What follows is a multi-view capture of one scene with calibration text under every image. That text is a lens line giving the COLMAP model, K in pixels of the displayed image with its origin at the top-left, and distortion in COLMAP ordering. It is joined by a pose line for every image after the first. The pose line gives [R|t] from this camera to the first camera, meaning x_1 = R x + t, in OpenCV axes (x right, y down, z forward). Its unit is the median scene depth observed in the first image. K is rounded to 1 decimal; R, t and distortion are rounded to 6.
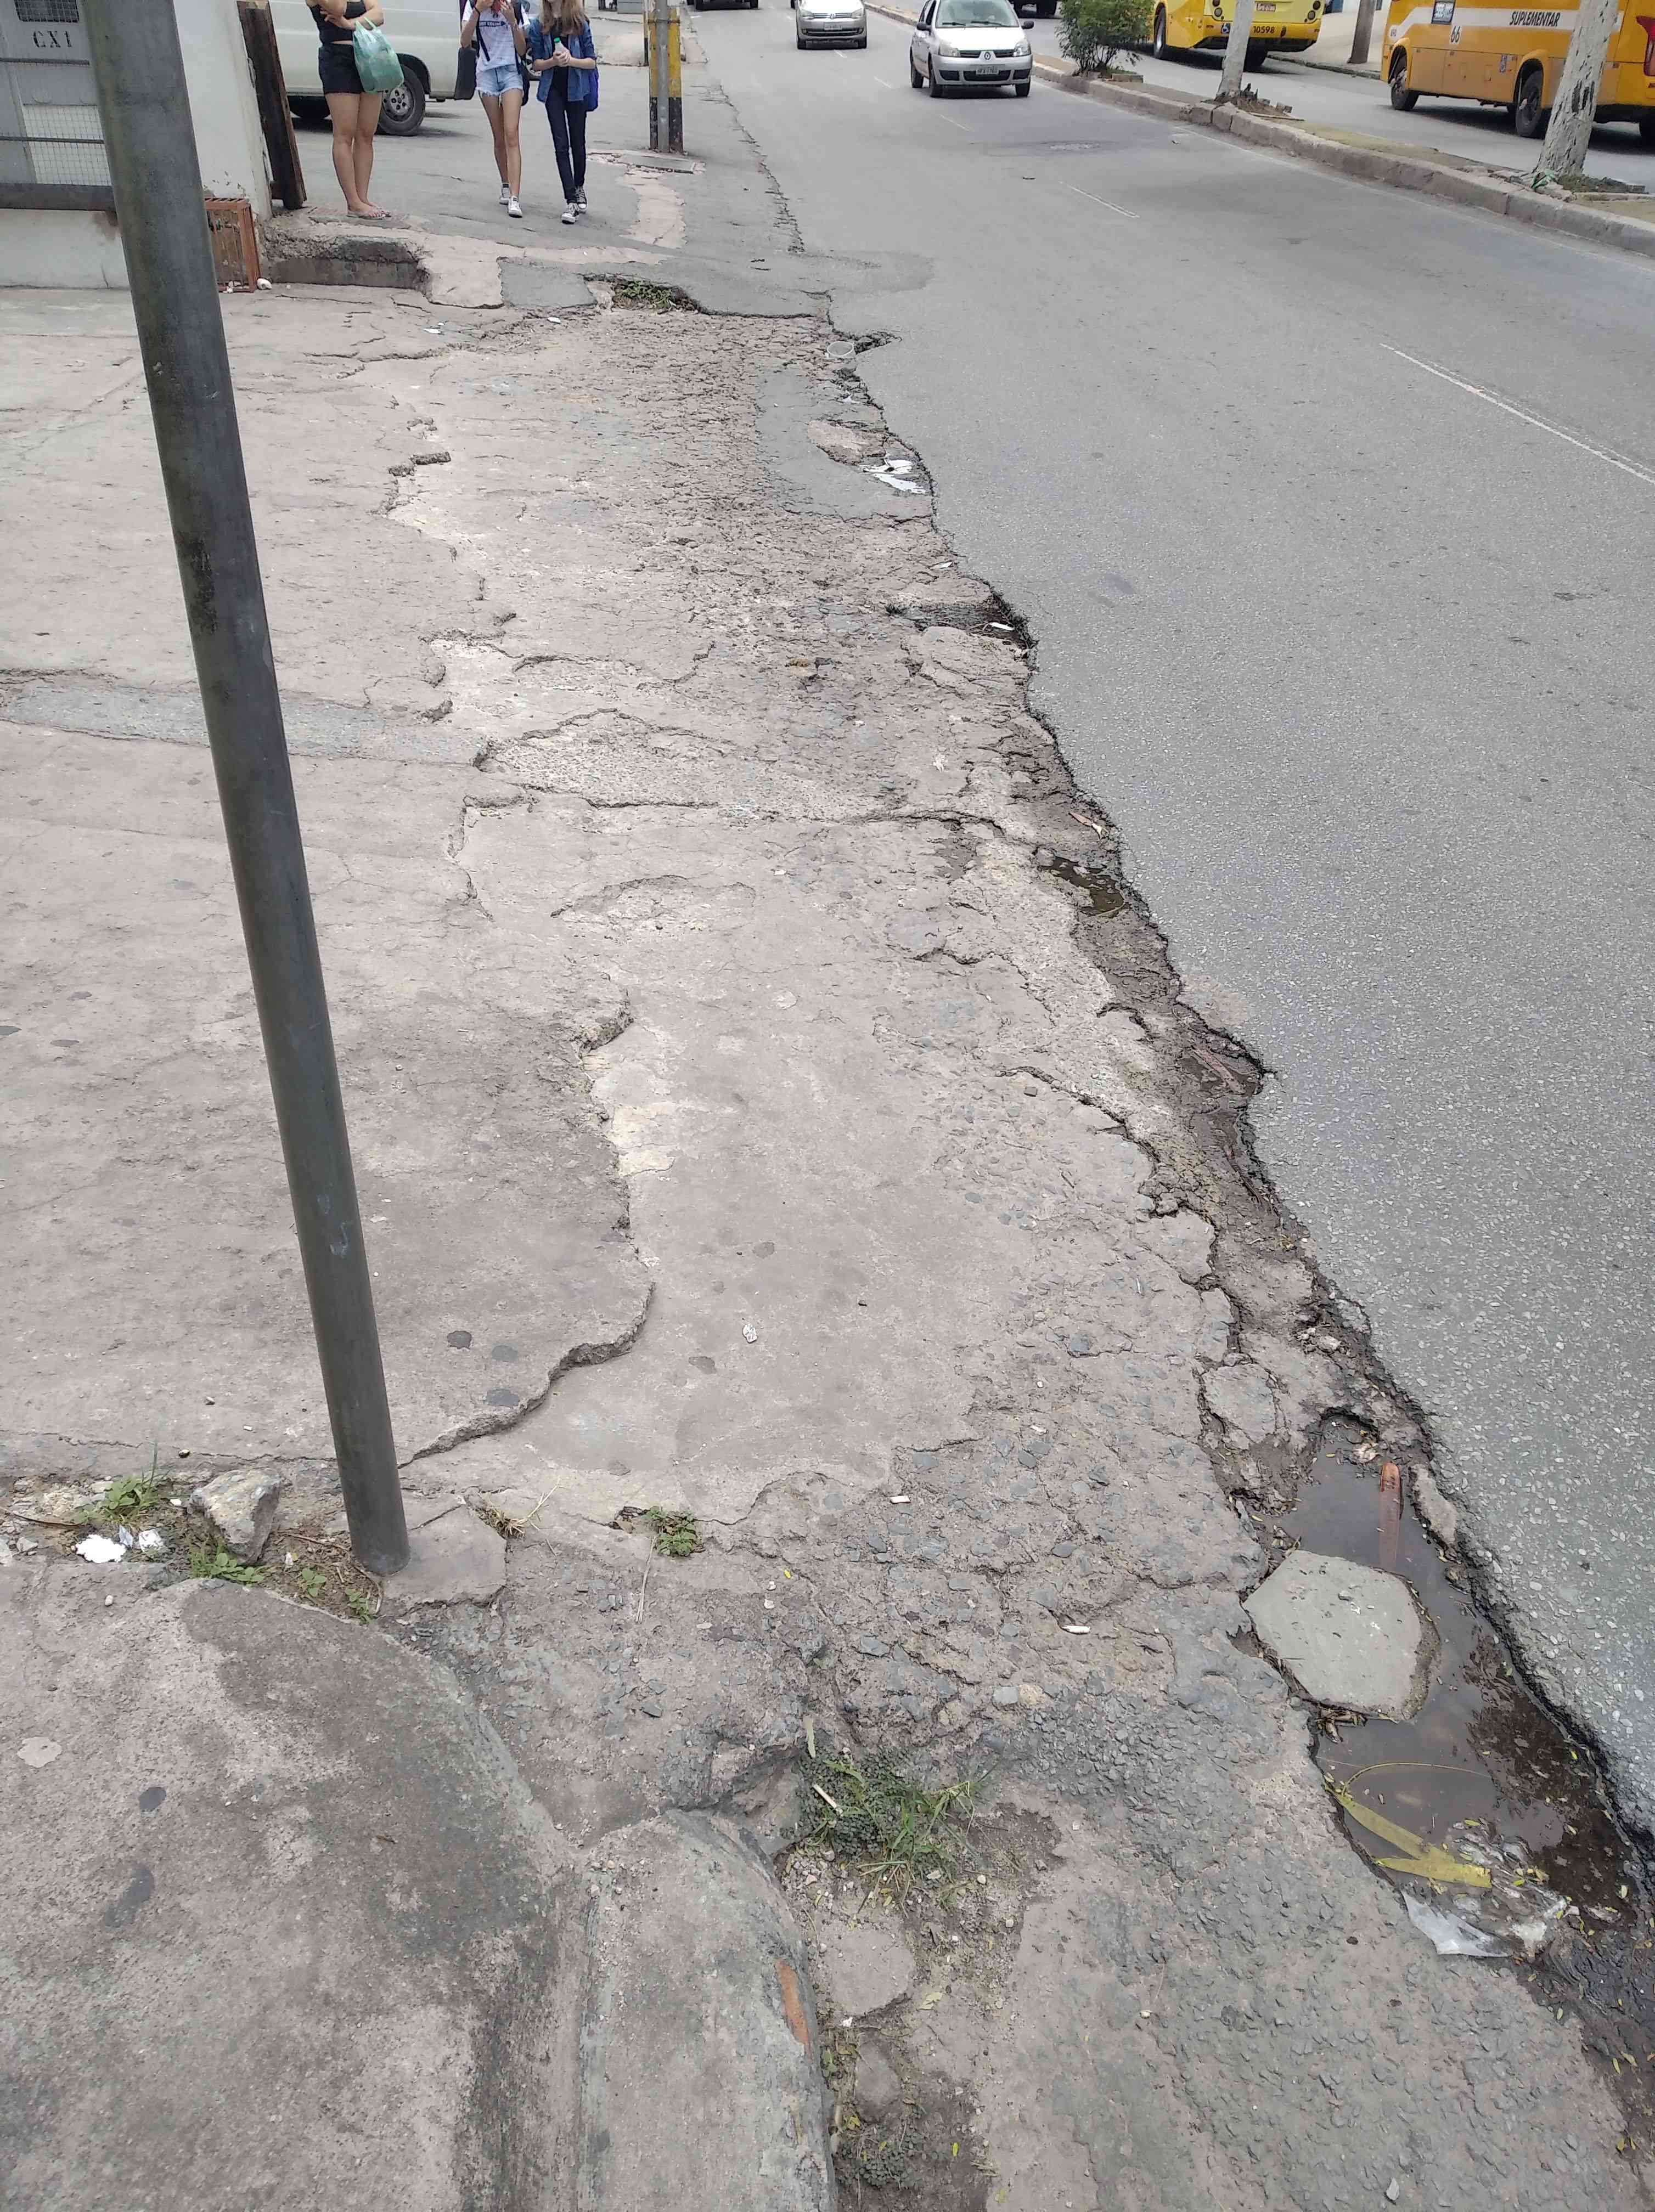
lens RADIAL K [[1694.3, 0, 827.5], [0, 1694.3, 1106.0], [0, 0, 1]] dist [0.023946, -0.038685]
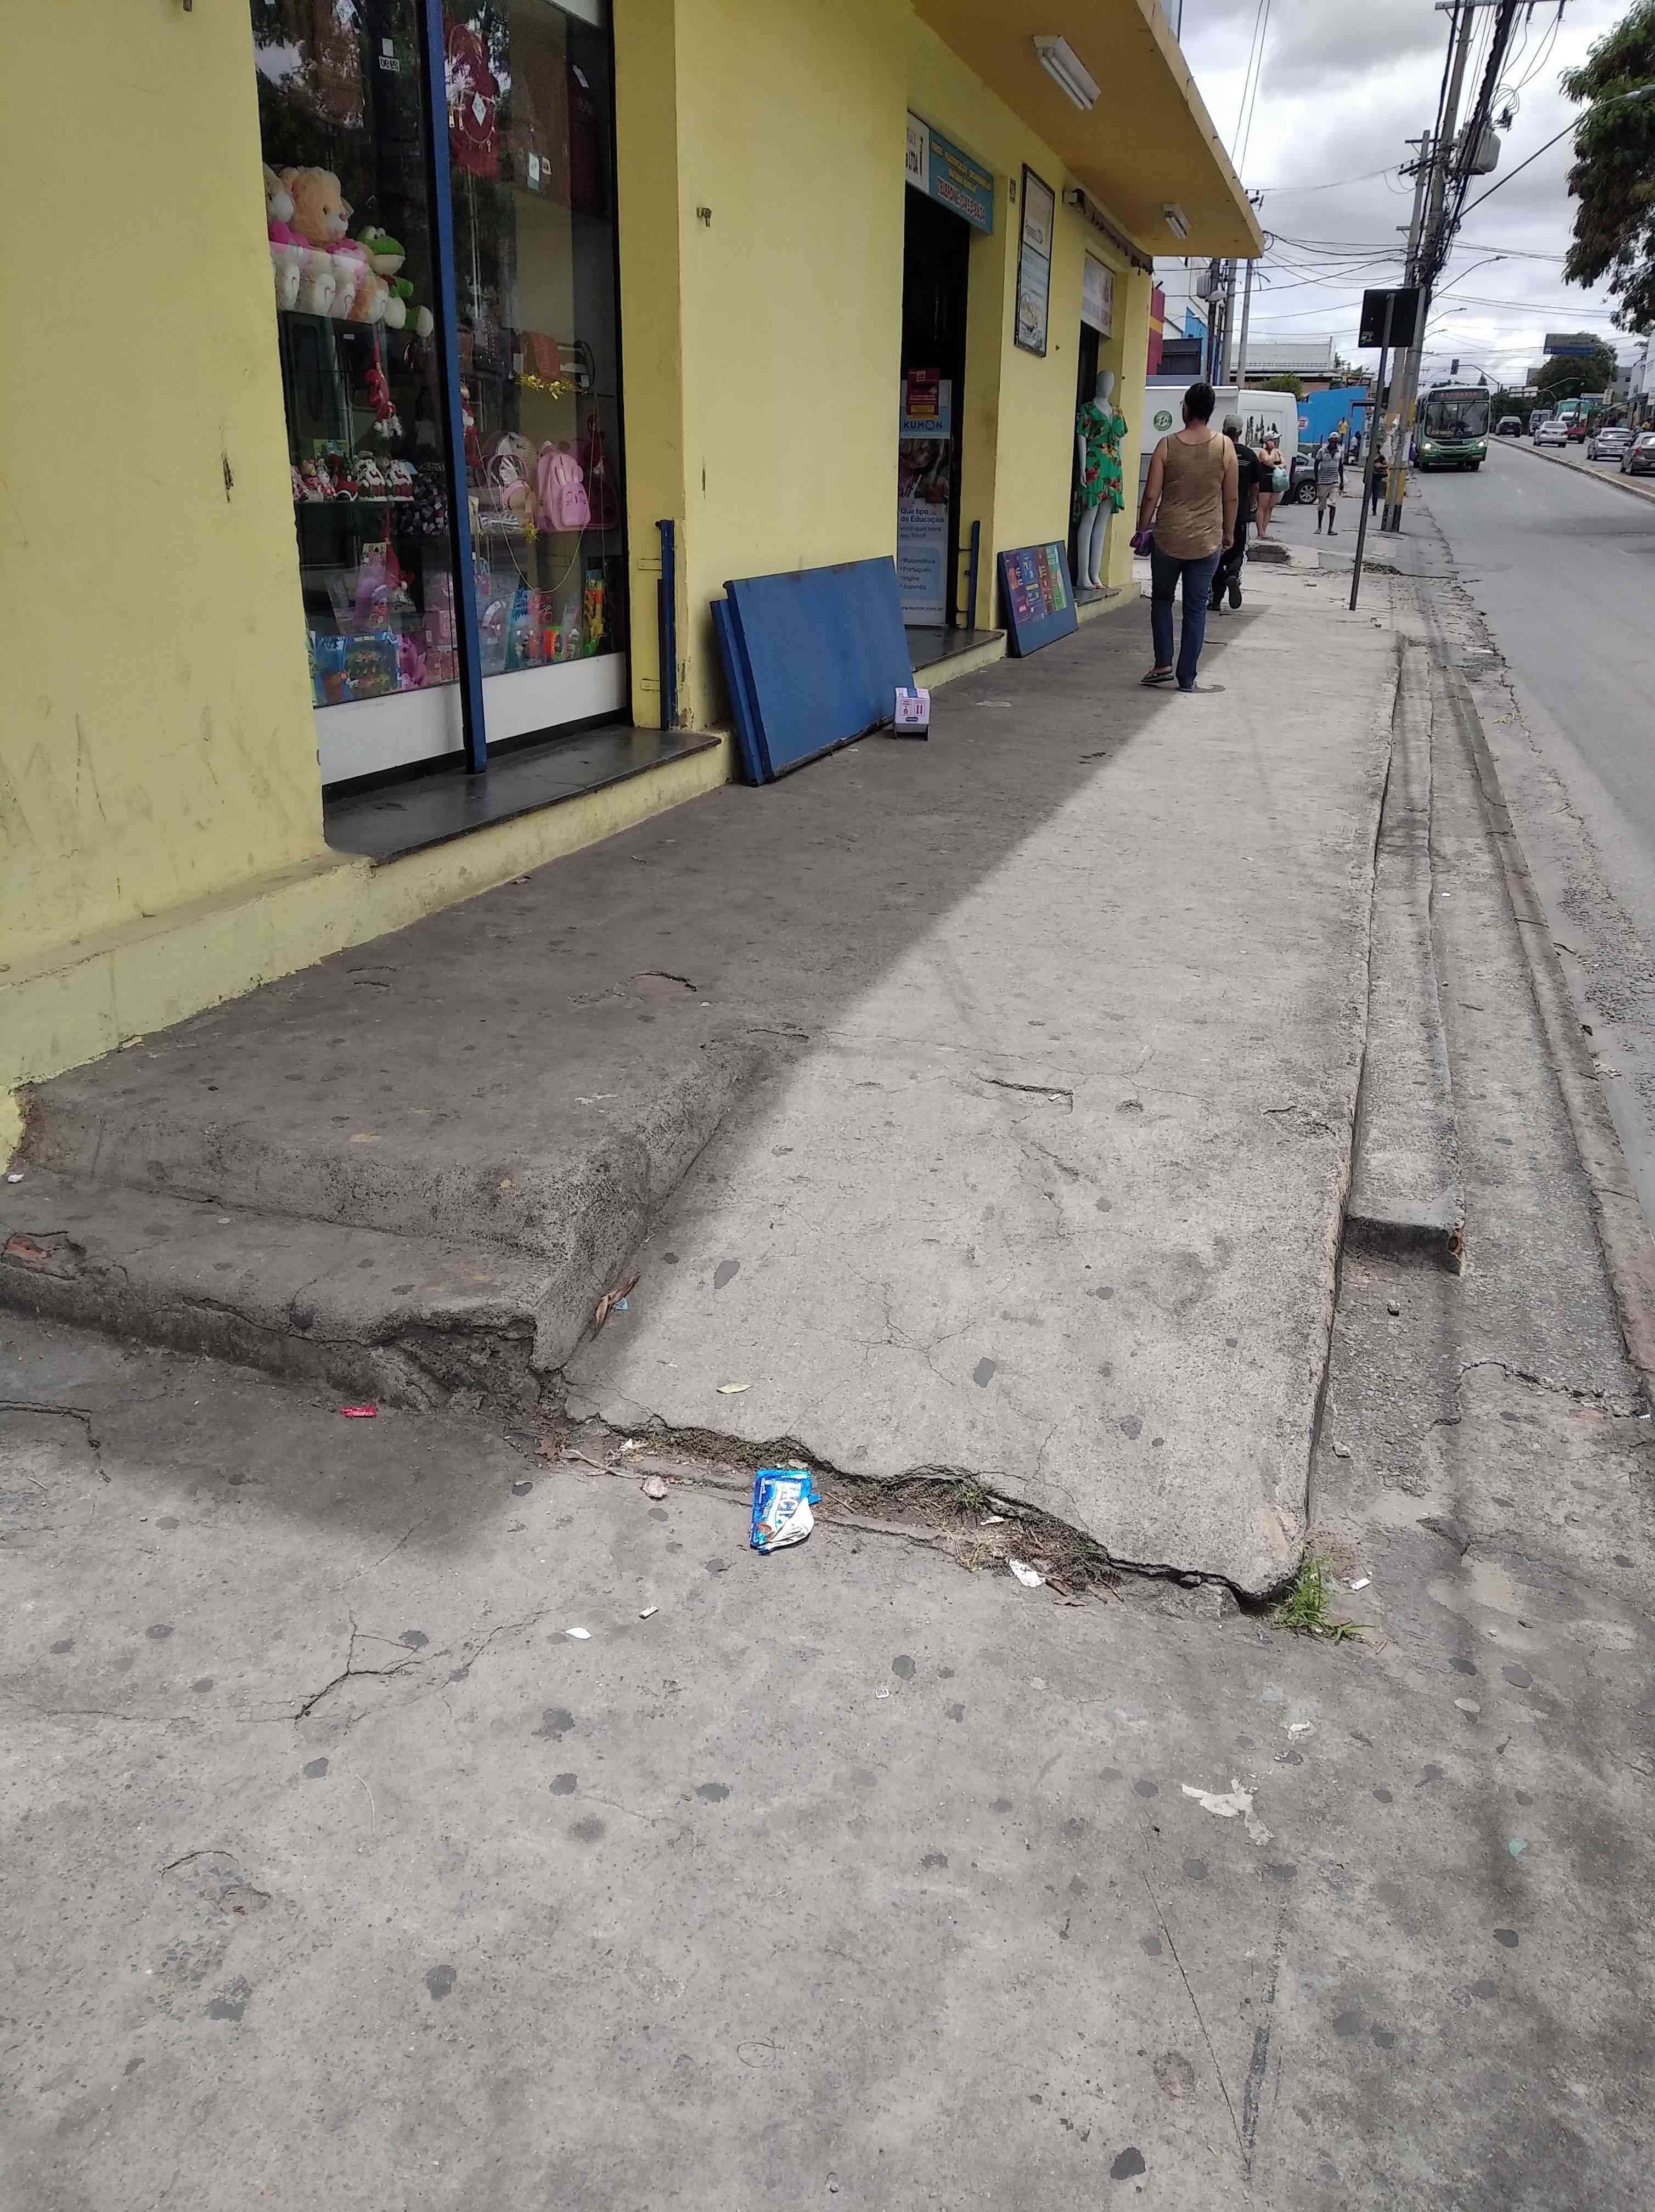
lens RADIAL K [[1694.3, 0, 827.5], [0, 1694.3, 1106.0], [0, 0, 1]] dist [0.023946, -0.038685]
pose [[0.928455, 0.111538, -0.354303, 0.103671], [-0.186321, 0.965018, -0.184460, 0.817639], [0.321335, 0.237277, 0.916757, -1.230099]]
